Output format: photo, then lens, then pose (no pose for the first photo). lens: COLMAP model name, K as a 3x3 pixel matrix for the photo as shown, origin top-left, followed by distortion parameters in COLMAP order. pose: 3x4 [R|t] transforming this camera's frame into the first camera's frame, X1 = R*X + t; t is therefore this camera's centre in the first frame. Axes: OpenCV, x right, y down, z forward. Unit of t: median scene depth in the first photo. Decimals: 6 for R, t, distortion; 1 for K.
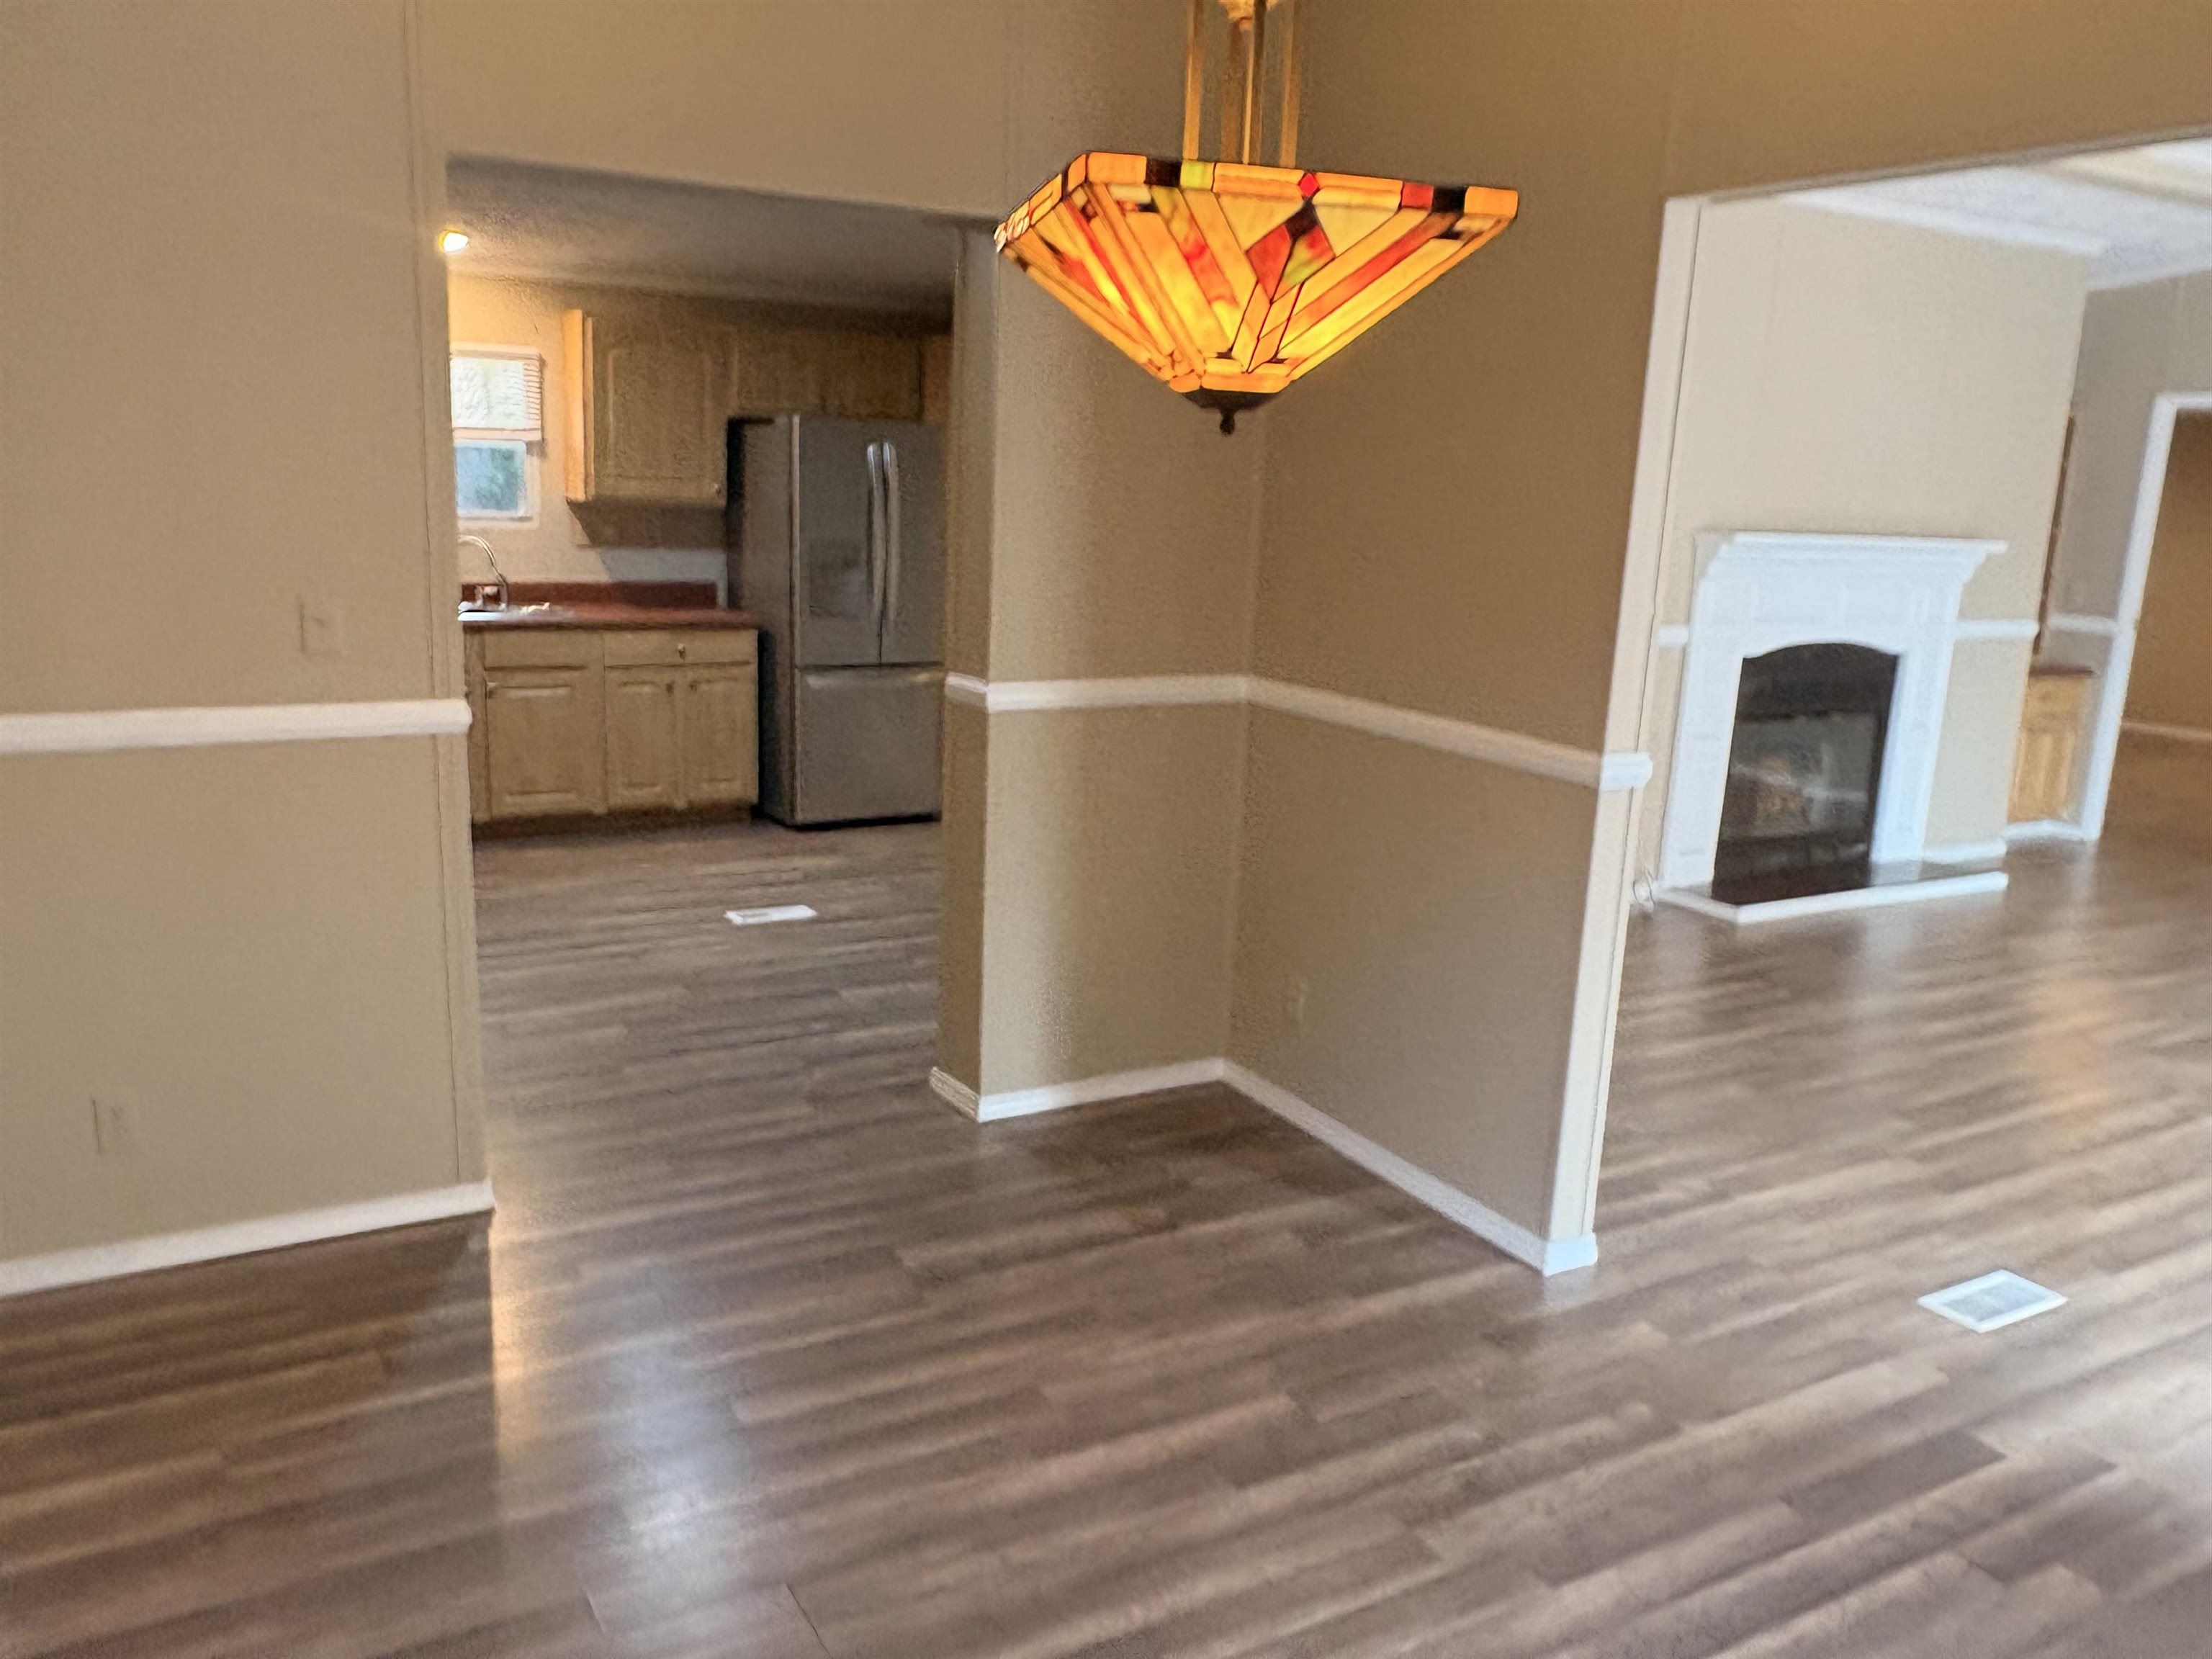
lens RADIAL K [[1656.8, 0, 1106.0], [0, 1656.8, 829.5], [0, 0, 1]] dist [-0.021919, 0.004822]
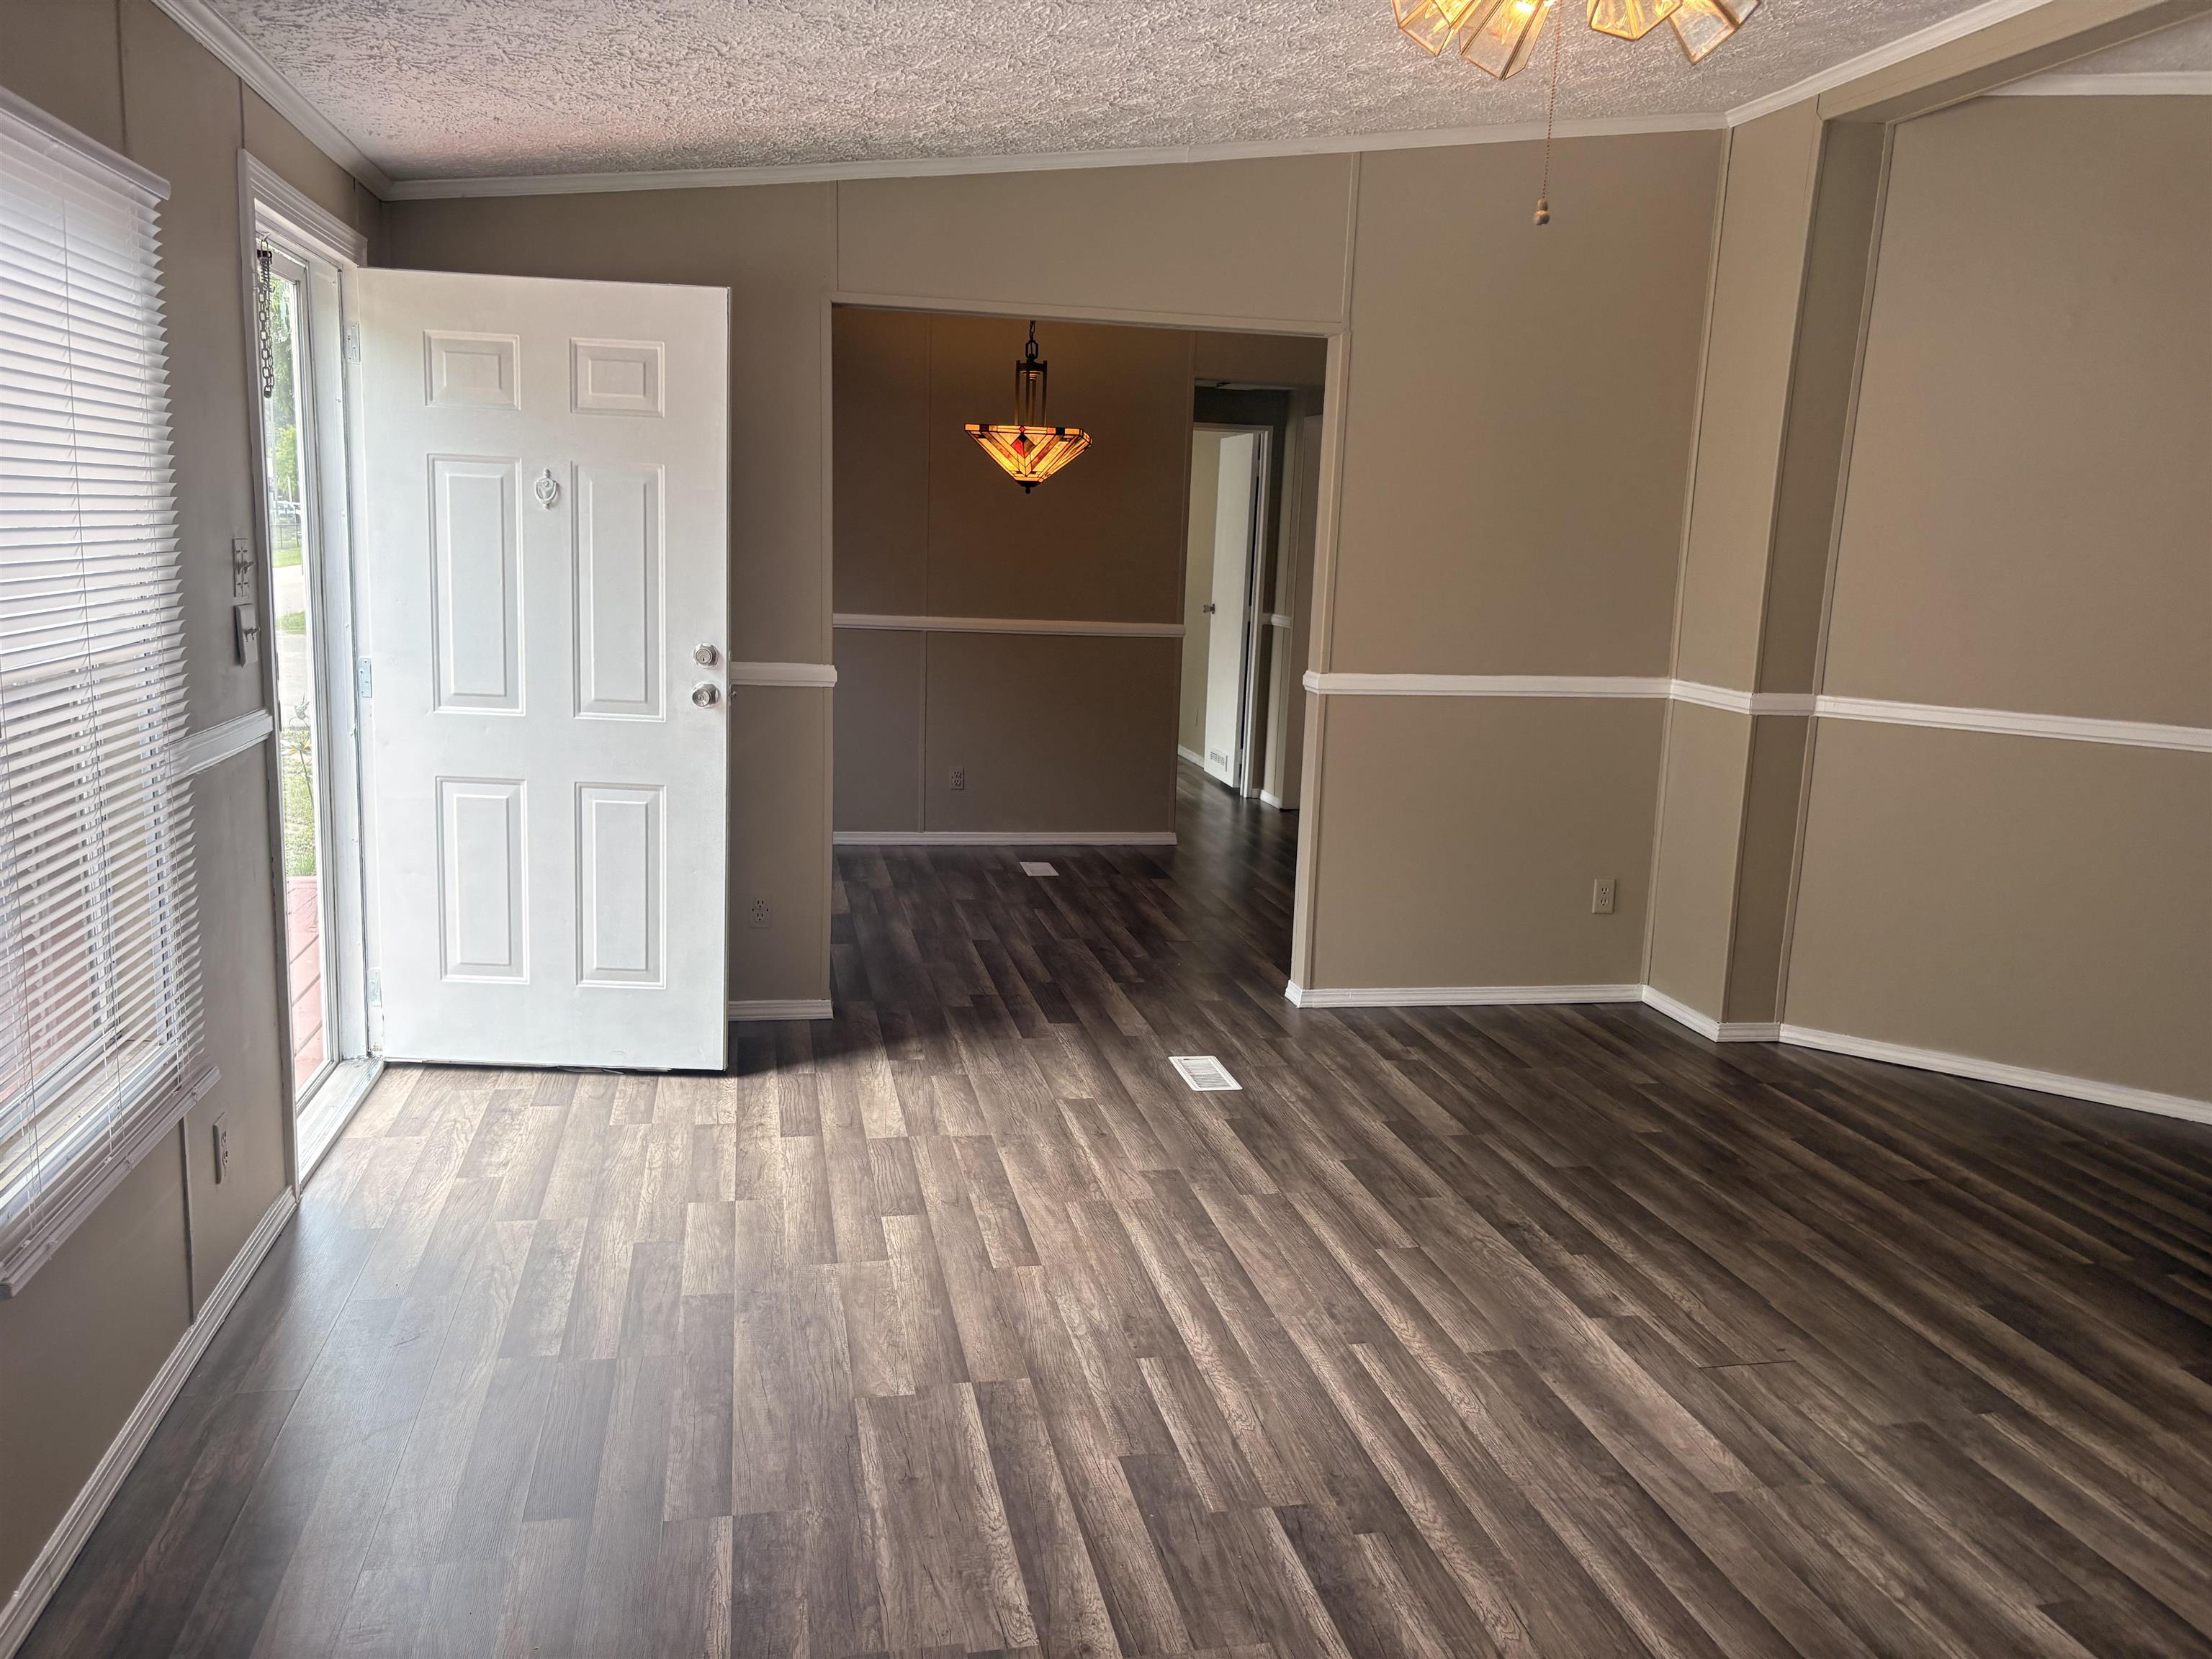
lens RADIAL K [[1688.4, 0, 1106.0], [0, 1688.4, 829.5], [0, 0, 1]] dist [0.000548, 0.000108]
pose [[-0.307744, 0.109078, -0.945196, 1.826905], [-0.252776, 0.948335, 0.191740, -0.155957], [0.917278, 0.297930, -0.264272, 1.196511]]
